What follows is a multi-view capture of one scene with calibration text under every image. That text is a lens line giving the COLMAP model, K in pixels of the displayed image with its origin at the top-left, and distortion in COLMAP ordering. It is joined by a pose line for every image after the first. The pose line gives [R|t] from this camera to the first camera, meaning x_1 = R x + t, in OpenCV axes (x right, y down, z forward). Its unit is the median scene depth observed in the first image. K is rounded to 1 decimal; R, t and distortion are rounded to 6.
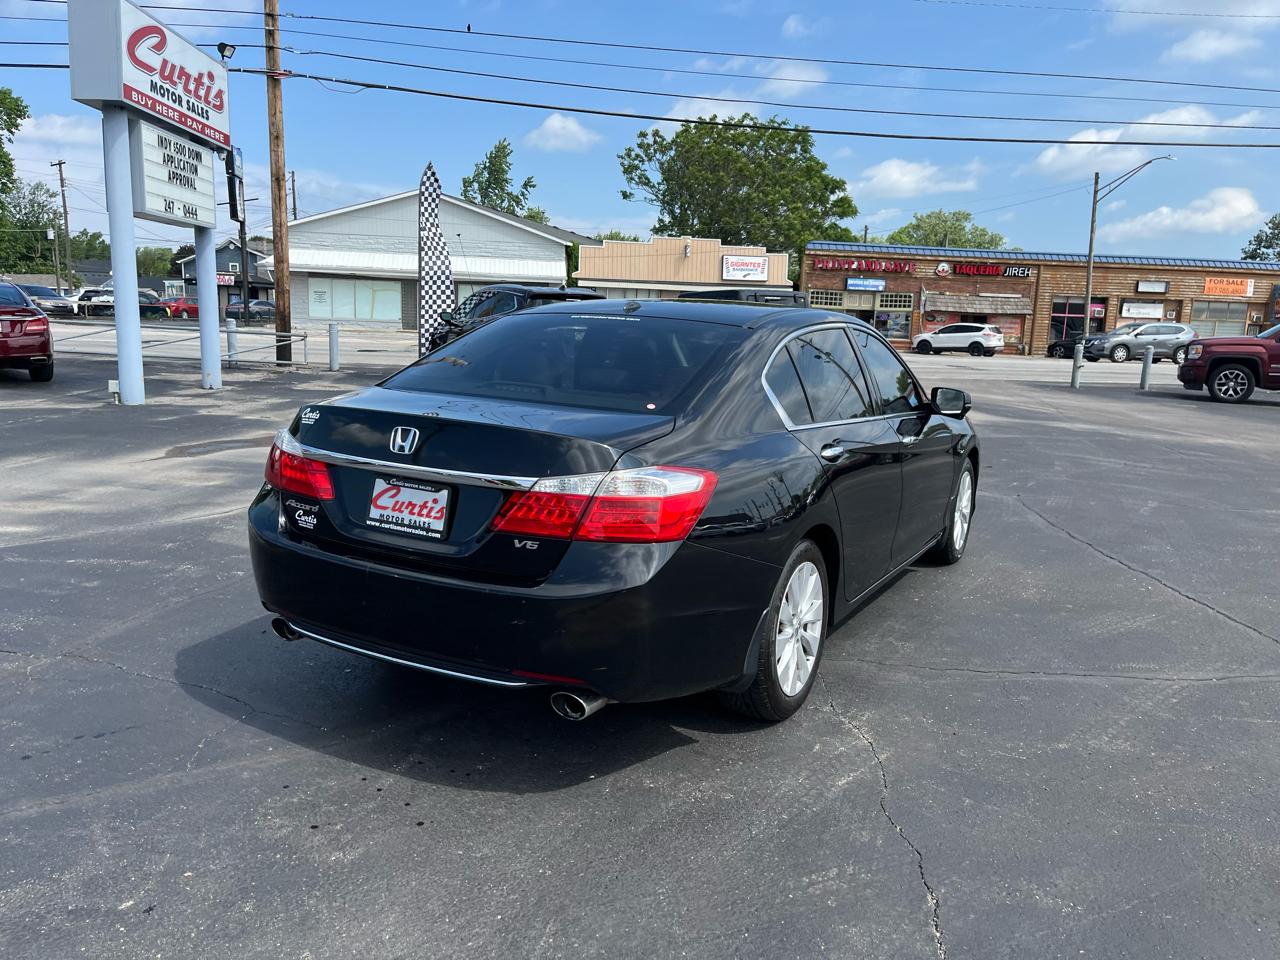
lens RADIAL K [[969.4, 0, 658.5], [0, 969.4, 486.1], [0, 0, 1]] dist [0.069326, -0.085253]
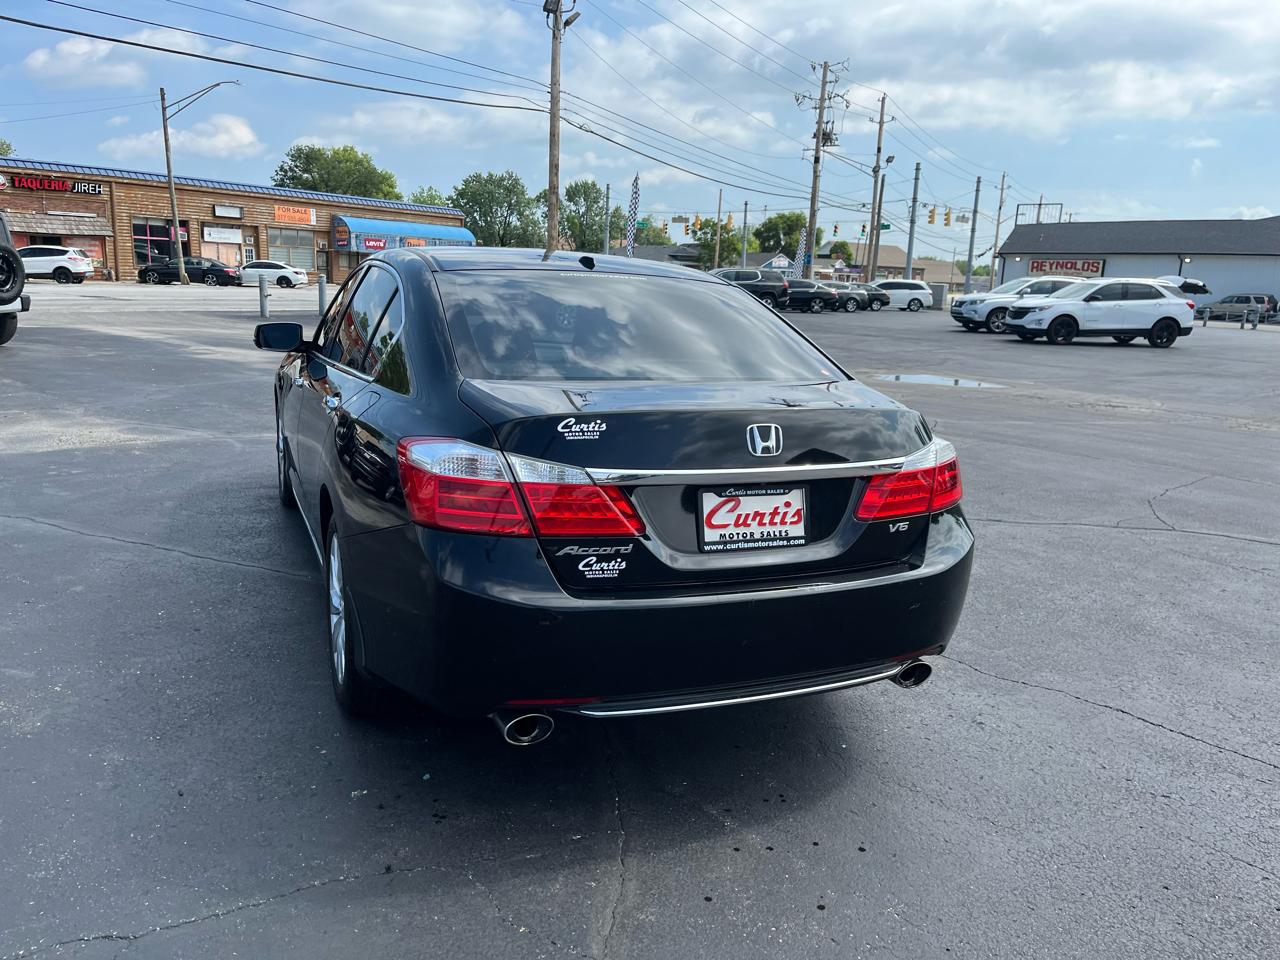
lens RADIAL K [[971.9, 0, 647.5], [0, 971.9, 475.3], [0, 0, 1]] dist [0.063337, -0.078674]
pose [[0.620495, -0.168355, 0.765926, -0.079637], [0.117741, 0.985613, 0.121259, -0.010720], [-0.775321, 0.014940, 0.631391, 0.044926]]
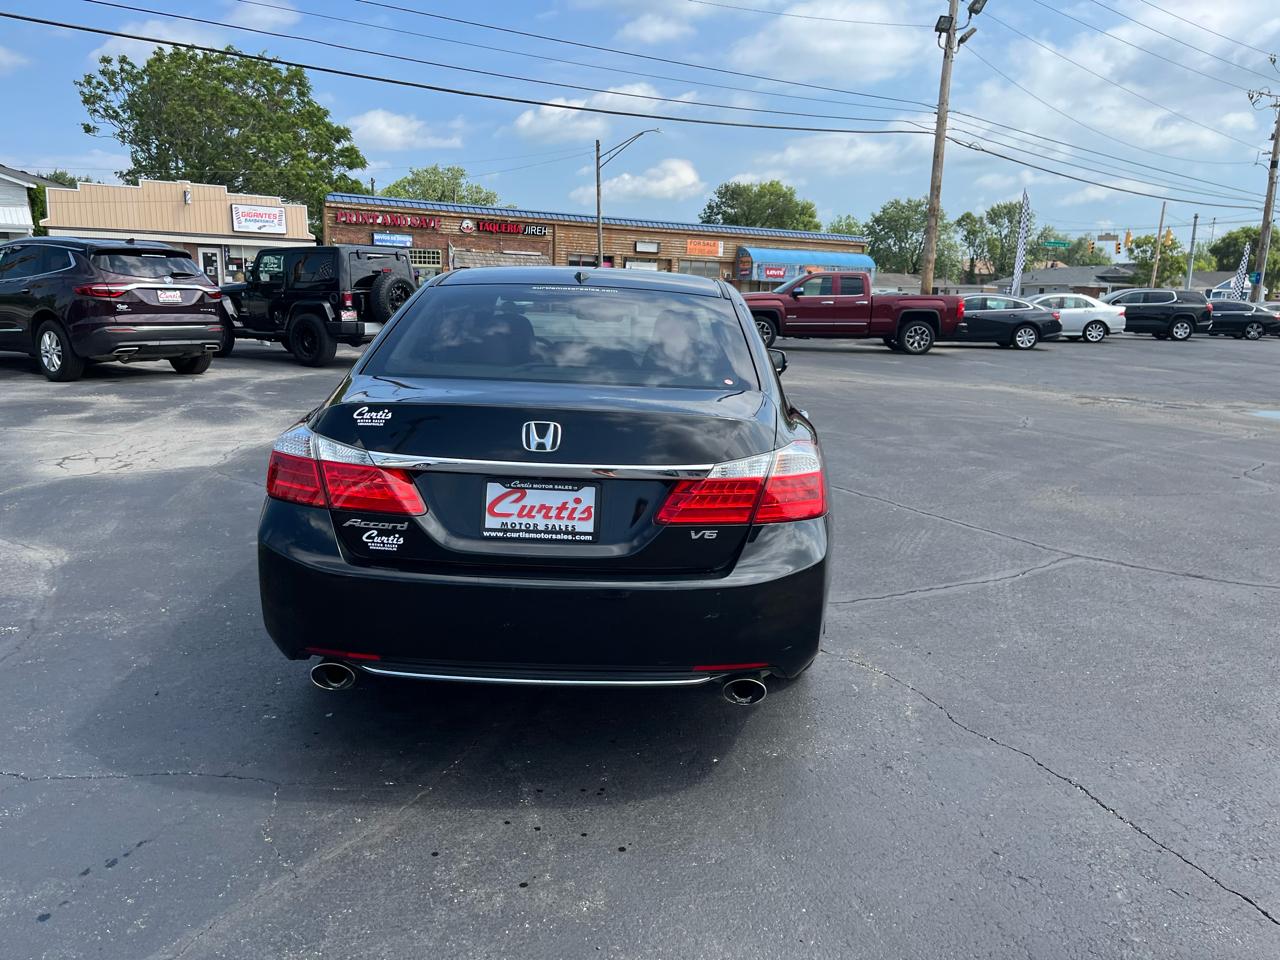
lens RADIAL K [[971.9, 0, 647.5], [0, 971.9, 475.3], [0, 0, 1]] dist [0.063337, -0.078674]
pose [[0.884375, -0.098183, 0.456334, -0.047845], [0.083075, 0.995127, 0.053108, -0.004175], [-0.459325, -0.009057, 0.888222, 0.013680]]
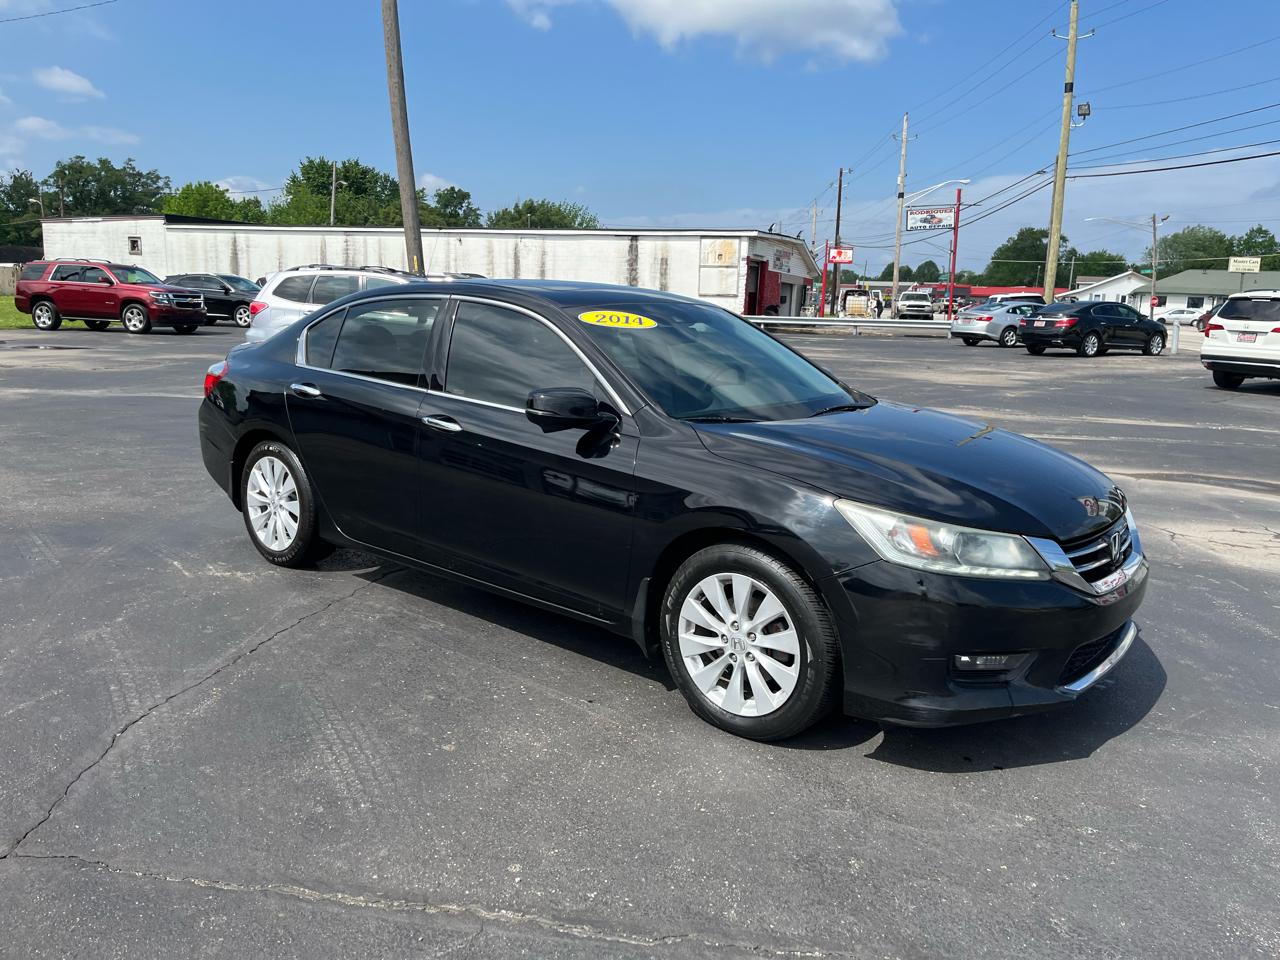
lens RADIAL K [[971.9, 0, 647.5], [0, 971.9, 475.3], [0, 0, 1]] dist [0.063337, -0.078674]
pose [[-0.183182, 0.137047, -0.973480, 0.141096], [-0.209420, 0.962066, 0.174847, -0.025428], [0.960514, 0.235895, -0.147533, 0.170233]]
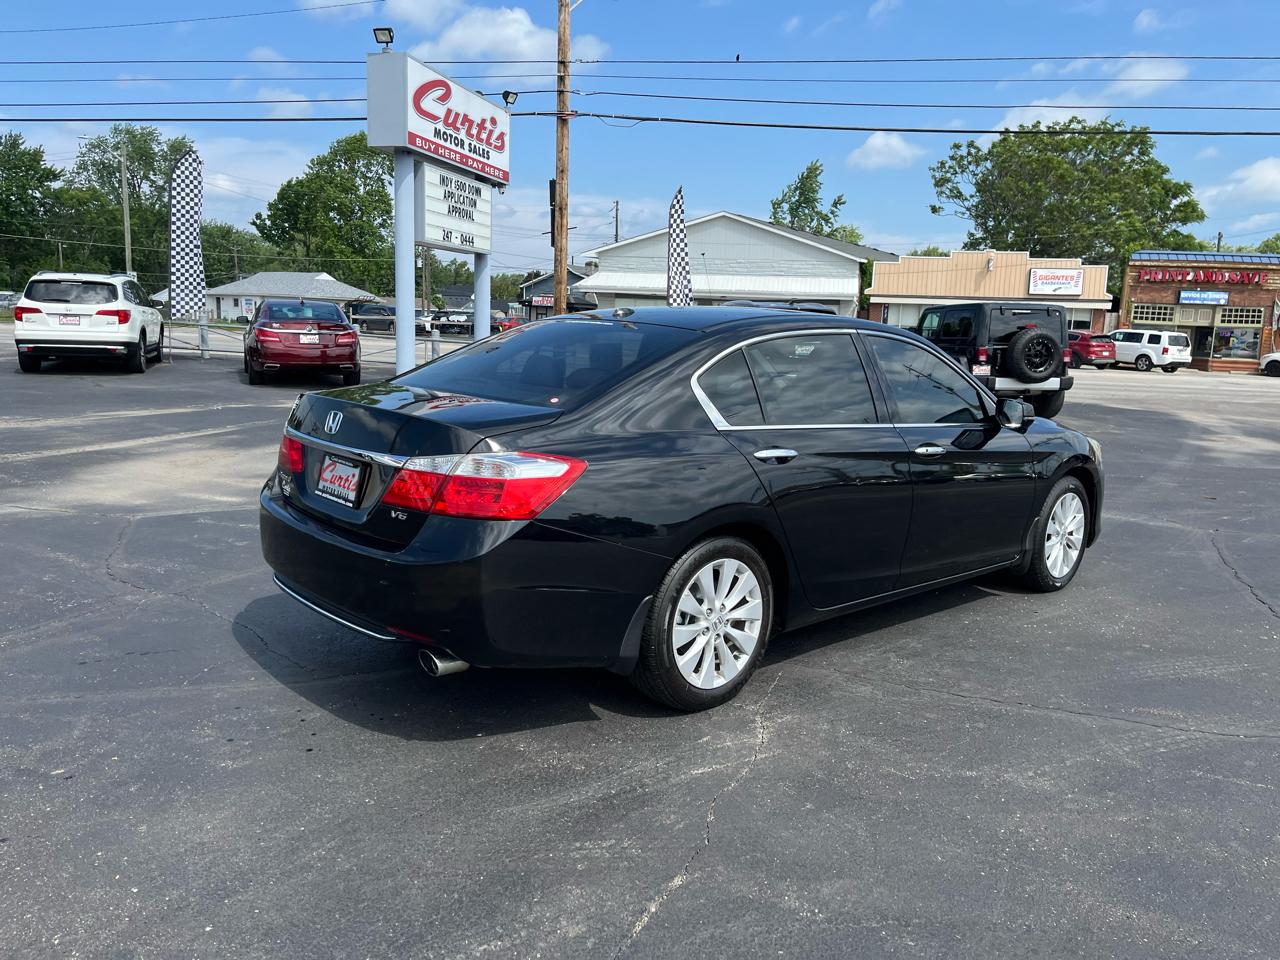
lens RADIAL K [[974.5, 0, 660.3], [0, 974.5, 465.3], [0, 0, 1]] dist [0.059643, -0.069412]
pose [[0.950121, 0.043953, -0.308769, 0.039070], [-0.056102, 0.997957, -0.030574, 0.001515], [0.306794, 0.046371, 0.950646, 0.000010]]
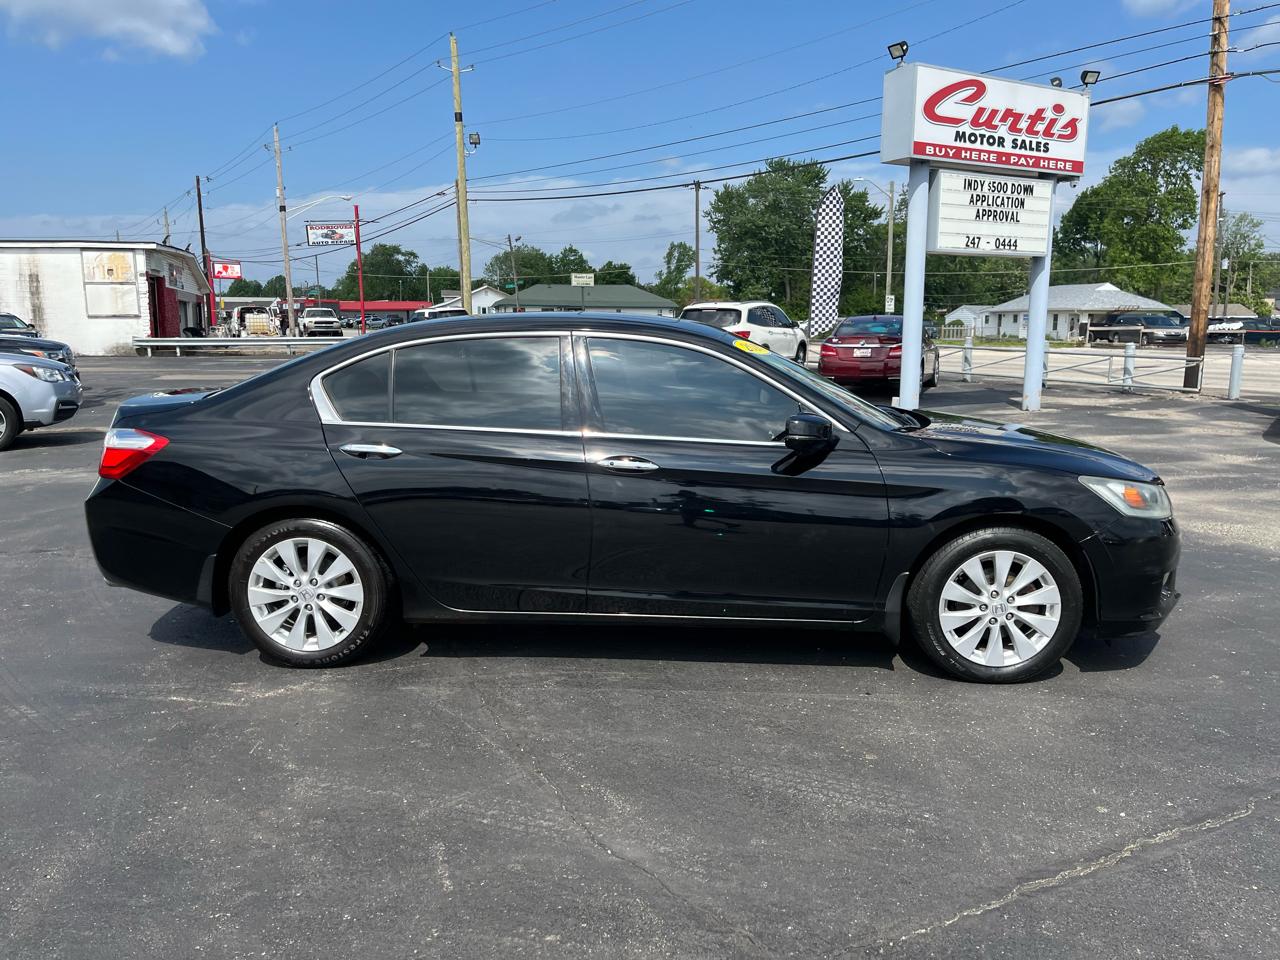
lens RADIAL K [[976.4, 0, 652.4], [0, 976.4, 479.0], [0, 0, 1]] dist [0.077488, -0.109380]
pose [[0.438243, 0.107940, -0.892352, 0.133541], [-0.141166, 0.988709, 0.050268, -0.010502], [0.887702, 0.103940, 0.448532, 0.081590]]
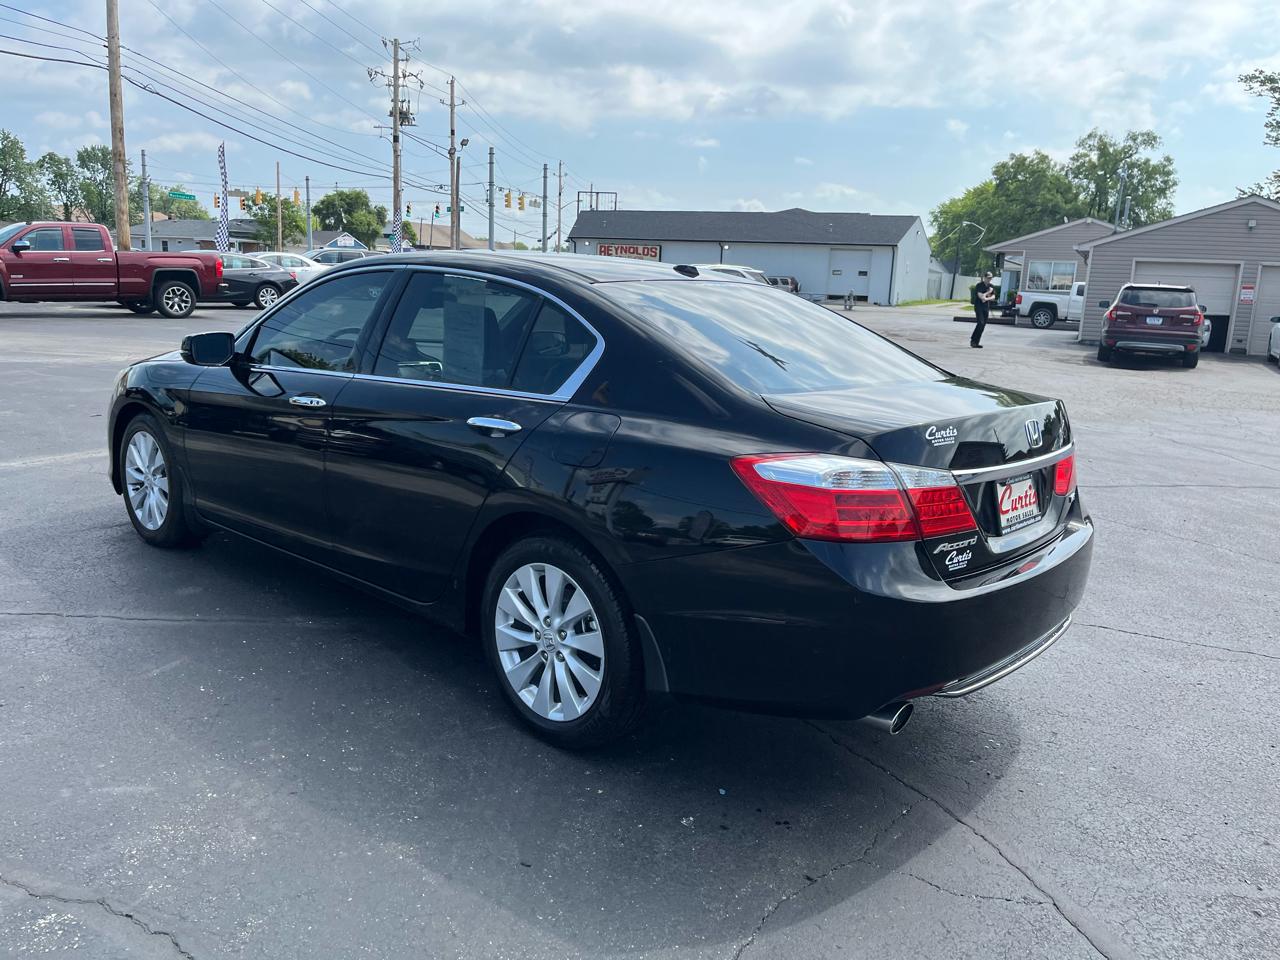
lens RADIAL K [[978.9, 0, 645.1], [0, 978.9, 454.7], [0, 0, 1]] dist [0.053917, -0.075469]
pose [[0.229394, -0.201846, 0.952175, -0.105573], [0.133413, 0.975549, 0.174659, -0.020450], [-0.964147, 0.086967, 0.250713, 0.092440]]
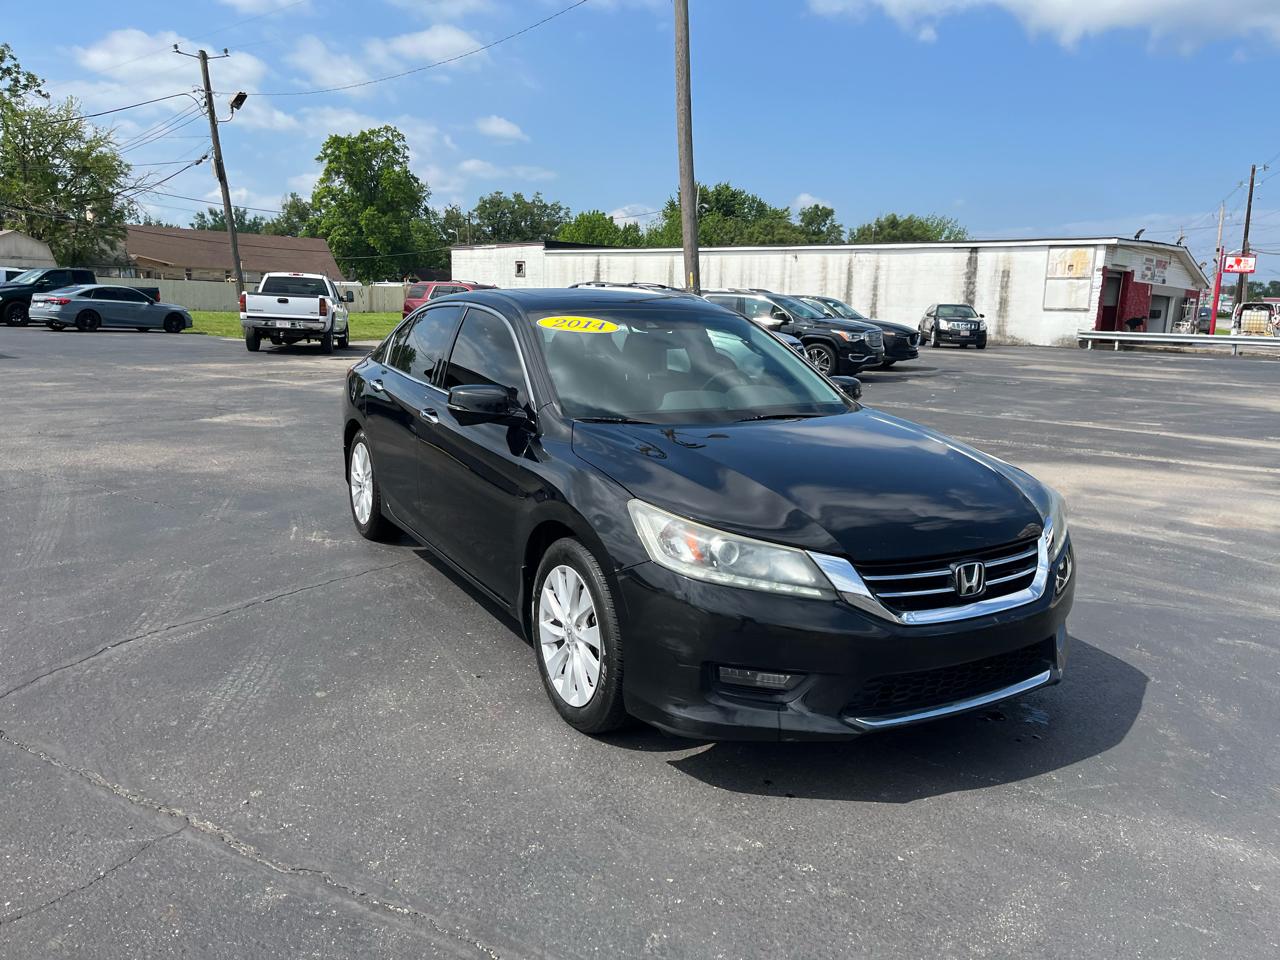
lens RADIAL K [[971.9, 0, 647.5], [0, 971.9, 475.3], [0, 0, 1]] dist [0.063337, -0.078674]
pose [[-0.523989, 0.099166, -0.845933, 0.127120], [-0.196755, 0.952242, 0.233503, -0.034353], [0.828688, 0.288794, -0.479452, 0.215967]]
